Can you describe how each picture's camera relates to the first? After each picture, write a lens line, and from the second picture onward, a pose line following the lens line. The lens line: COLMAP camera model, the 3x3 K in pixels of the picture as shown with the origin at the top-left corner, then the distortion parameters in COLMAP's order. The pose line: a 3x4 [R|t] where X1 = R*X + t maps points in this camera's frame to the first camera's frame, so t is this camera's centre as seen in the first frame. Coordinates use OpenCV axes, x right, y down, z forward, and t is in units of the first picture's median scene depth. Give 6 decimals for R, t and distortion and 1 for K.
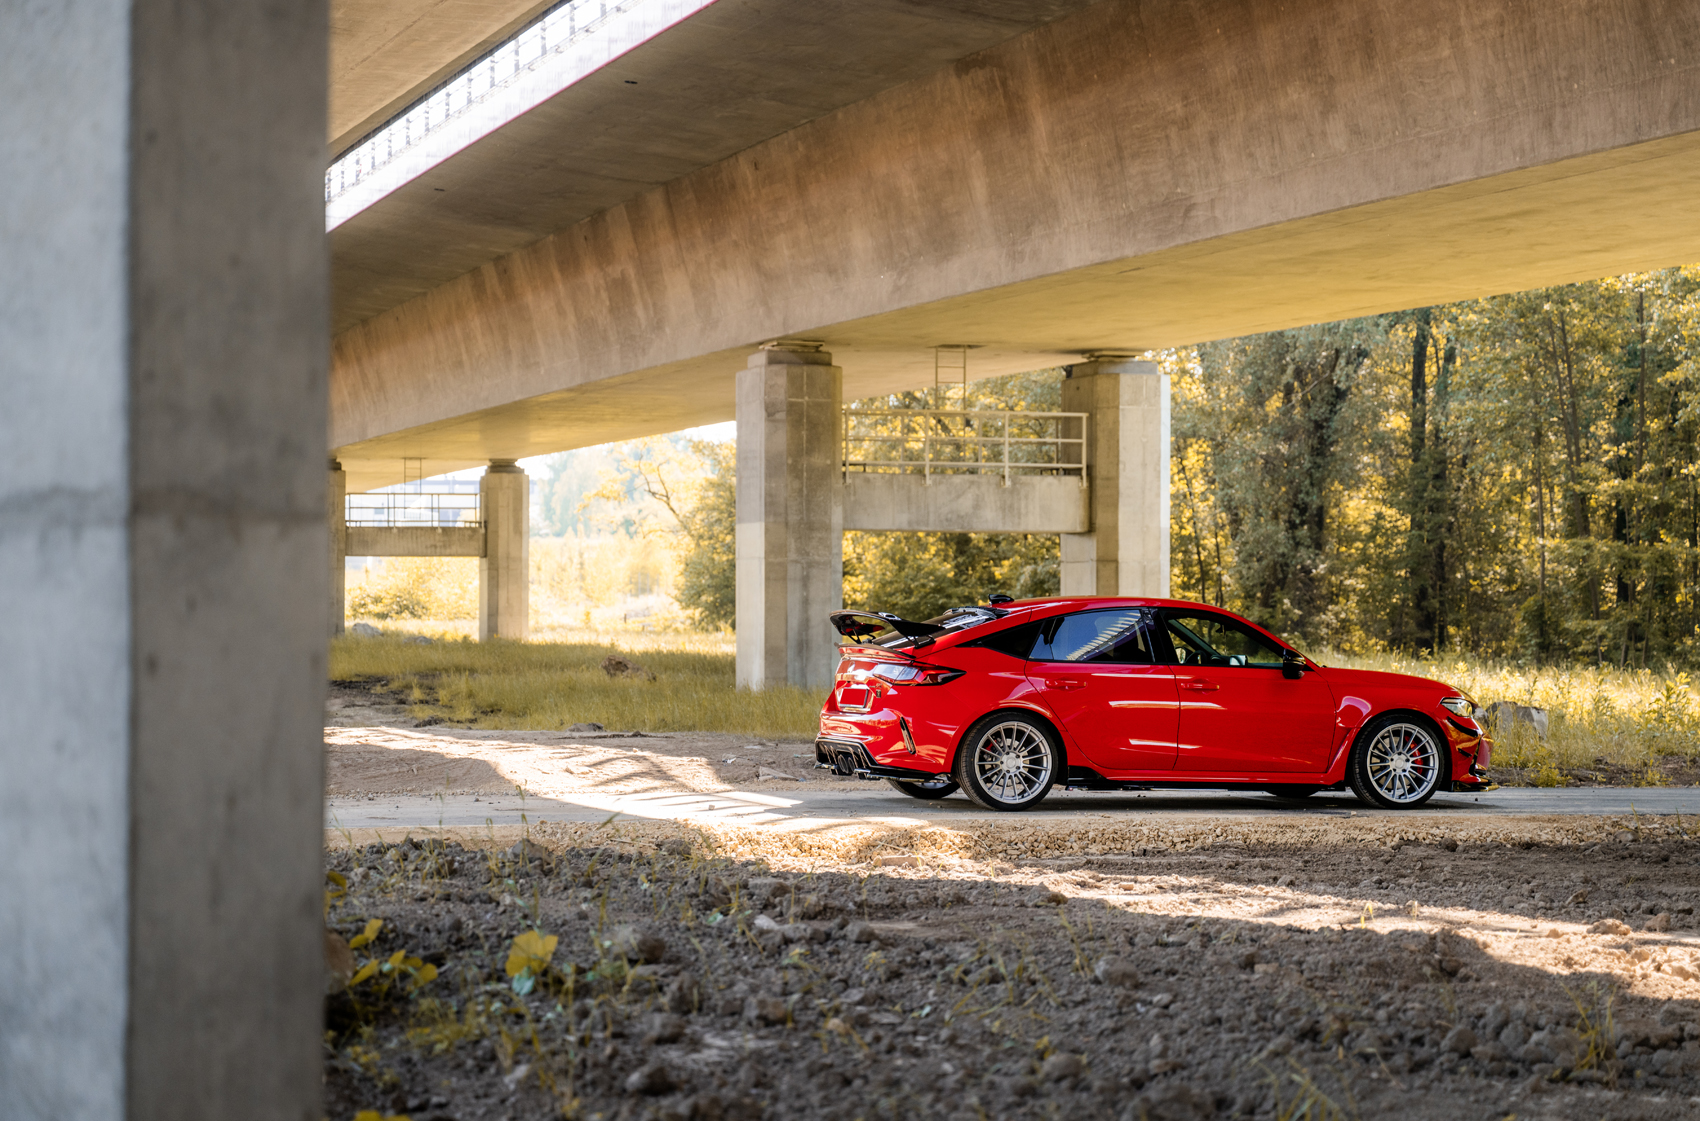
lens RADIAL K [[3398.7, 0, 853.0], [0, 3398.7, 583.1], [0, 0, 1]] dist [0.013253, -0.290450]
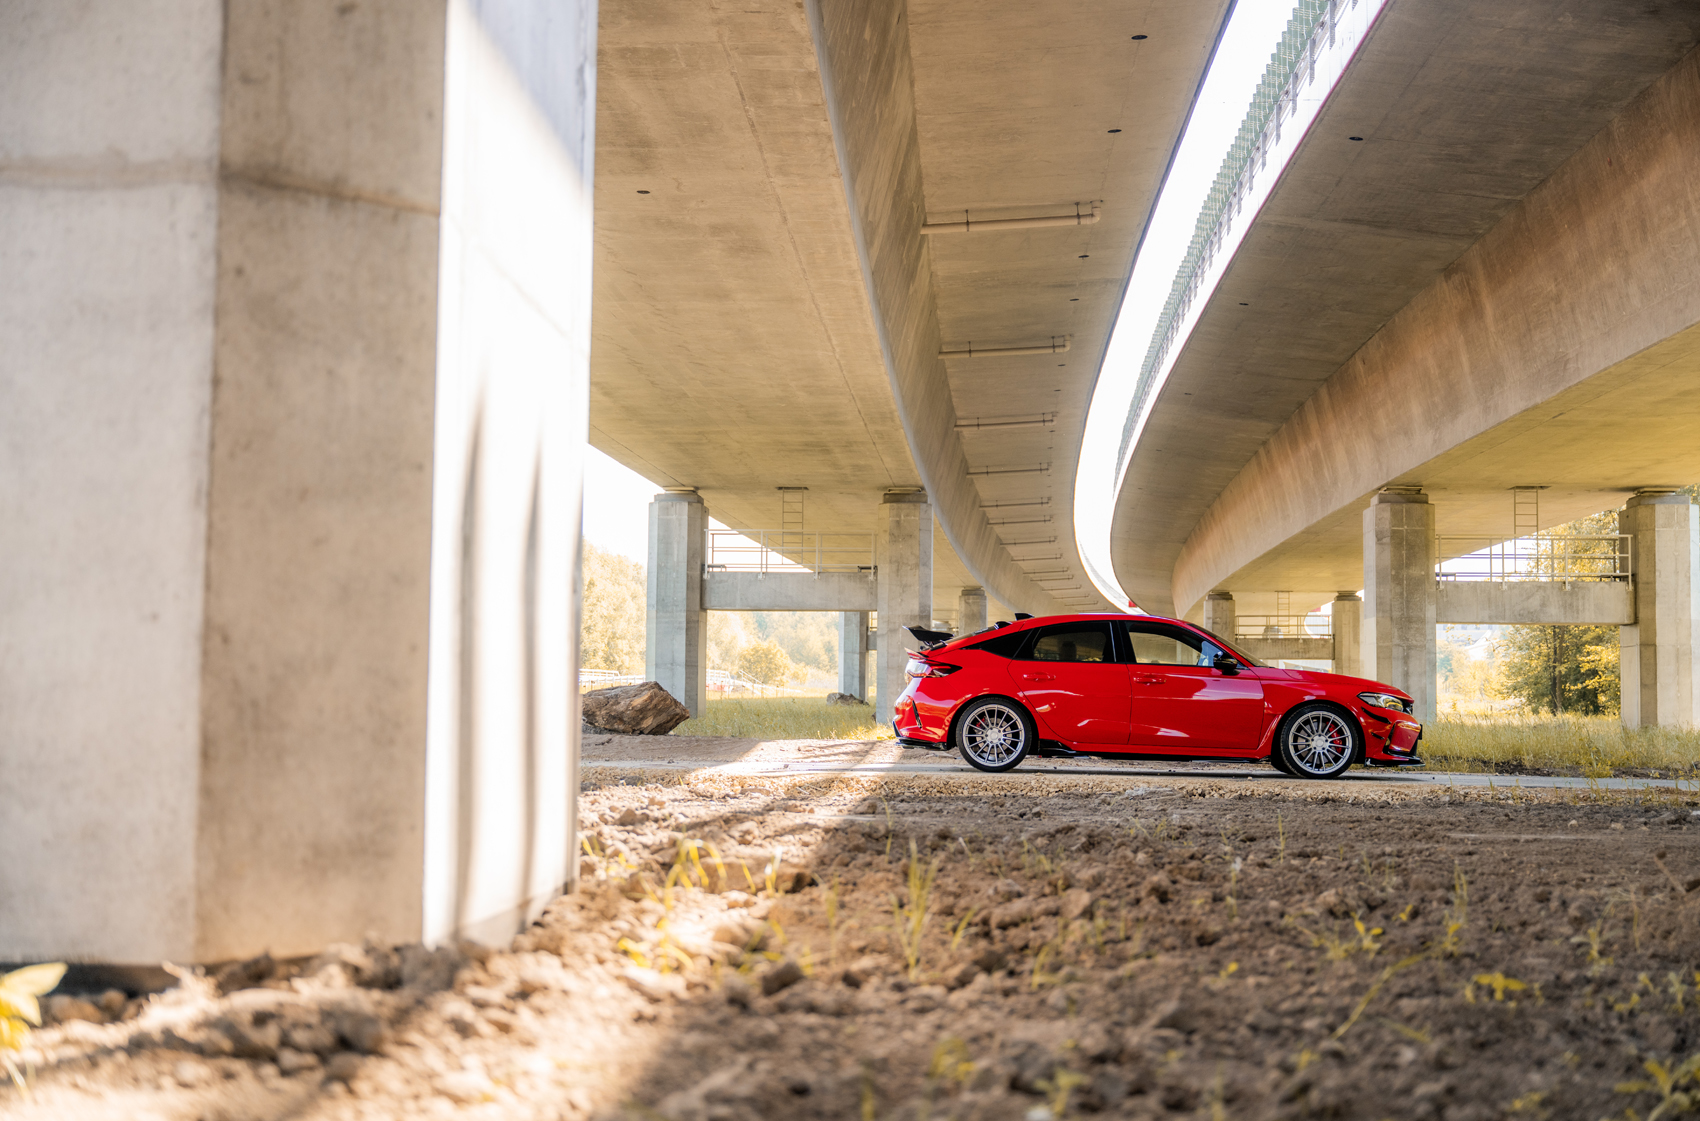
lens RADIAL K [[2287.4, 0, 850.0], [0, 2287.4, 560.5], [0, 0, 1]] dist [0.000989, -0.004475]
pose [[0.928170, -0.017845, -0.371729, 0.151468], [-0.003777, 0.998346, -0.057359, 0.016630], [0.372137, 0.054643, 0.926568, 0.067774]]
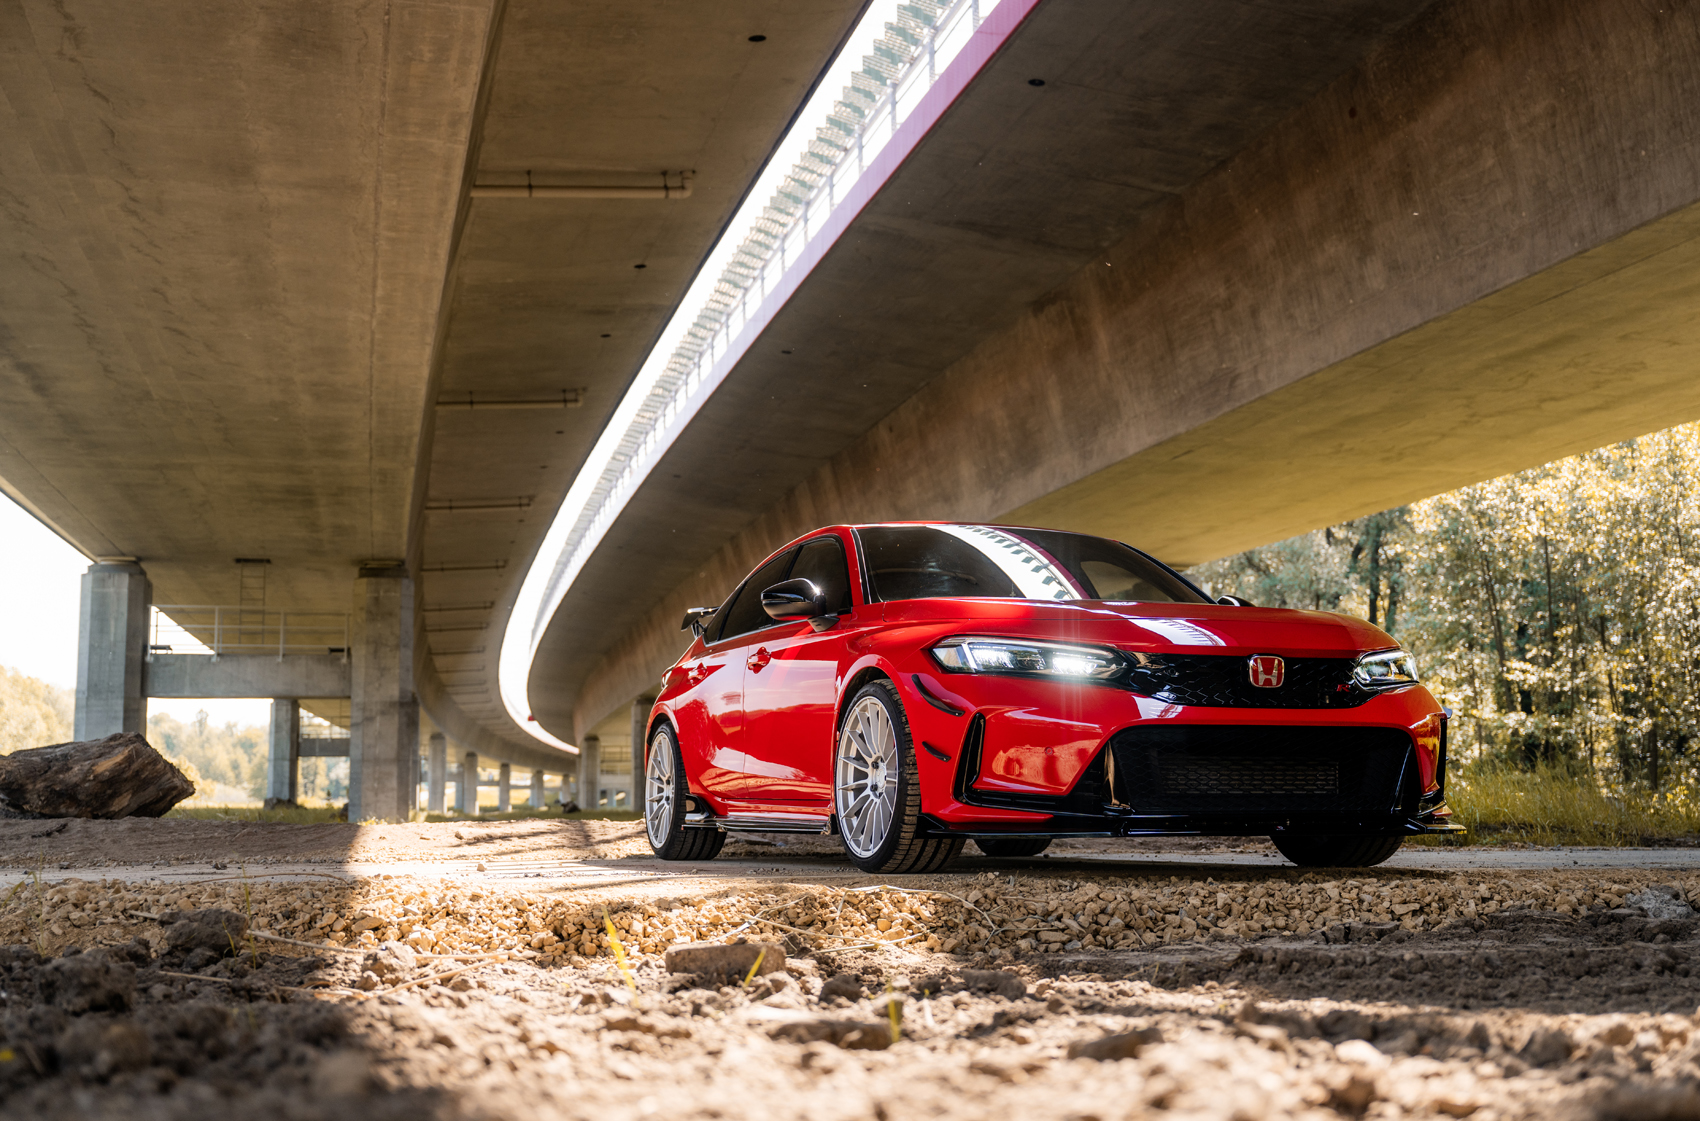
lens RADIAL K [[1936.8, 0, 850.0], [0, 1936.8, 560.5], [0, 0, 1]] dist [-0.000454, -0.004370]
pose [[0.996553, -0.024674, -0.079202, 0.017698], [0.014871, 0.992412, -0.122054, 0.025581], [0.081613, 0.120455, 0.989358, 0.311177]]
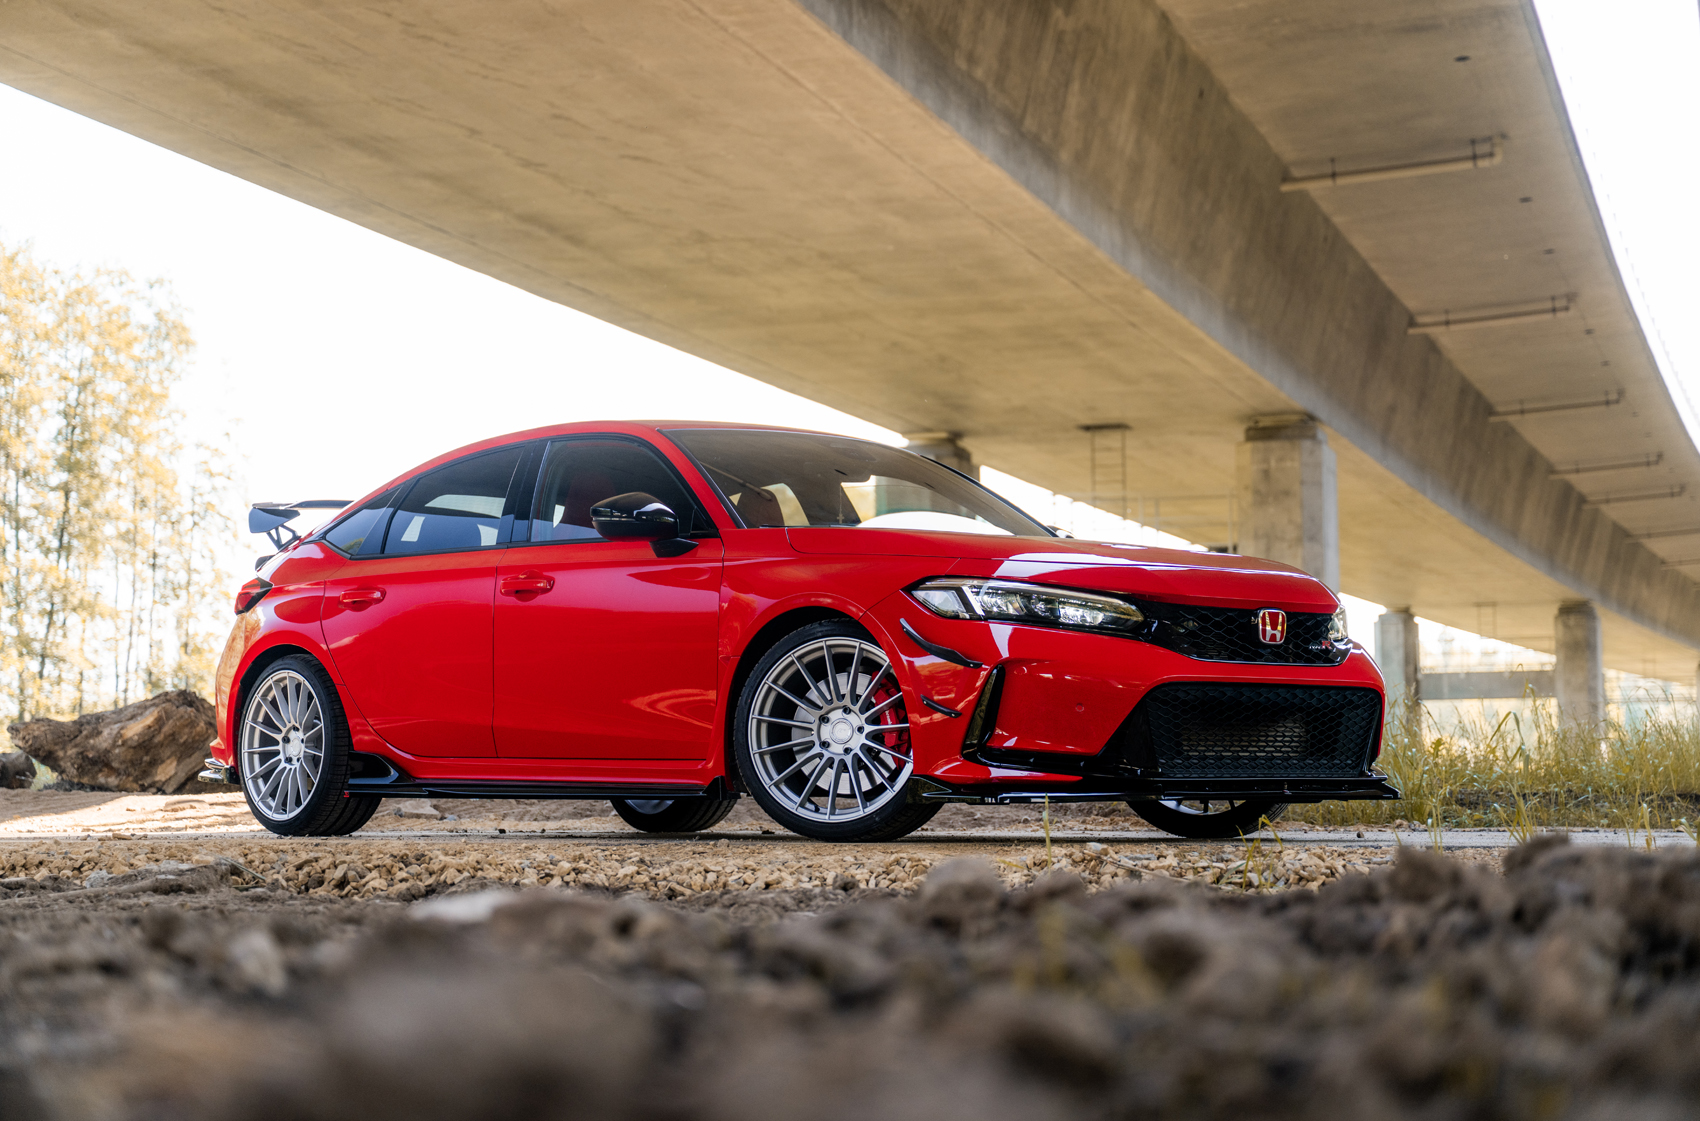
lens RADIAL K [[3063.7, 0, 850.0], [0, 3063.7, 560.5], [0, 0, 1]] dist [0.023310, -0.114708]
pose [[0.819583, -0.058025, -0.570014, 0.184538], [0.018536, 0.997023, -0.074841, 0.028728], [0.572660, 0.050773, 0.818219, 0.315981]]
